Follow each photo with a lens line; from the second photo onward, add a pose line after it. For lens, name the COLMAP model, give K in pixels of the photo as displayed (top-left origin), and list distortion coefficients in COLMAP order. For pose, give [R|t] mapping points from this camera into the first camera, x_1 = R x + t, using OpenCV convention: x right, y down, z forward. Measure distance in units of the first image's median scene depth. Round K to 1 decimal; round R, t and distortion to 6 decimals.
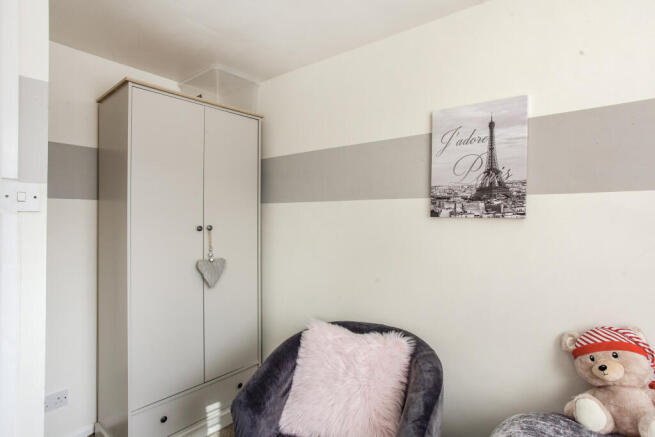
lens RADIAL K [[338.2, 0, 327.7], [0, 338.2, 218.0], [0, 0, 1]] dist [-0.000174, -0.000120]
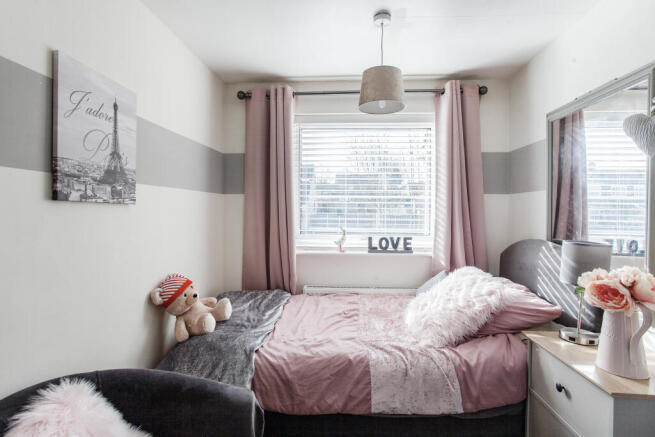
lens RADIAL K [[338.2, 0, 327.4], [0, 338.2, 215.5], [0, 0, 1]] dist [-0.000174, -0.000120]
pose [[-0.574991, -0.018916, 0.817941, -0.648971], [-0.004014, 0.999786, 0.020300, 0.012977], [-0.818150, 0.008389, -0.574944, 1.045770]]
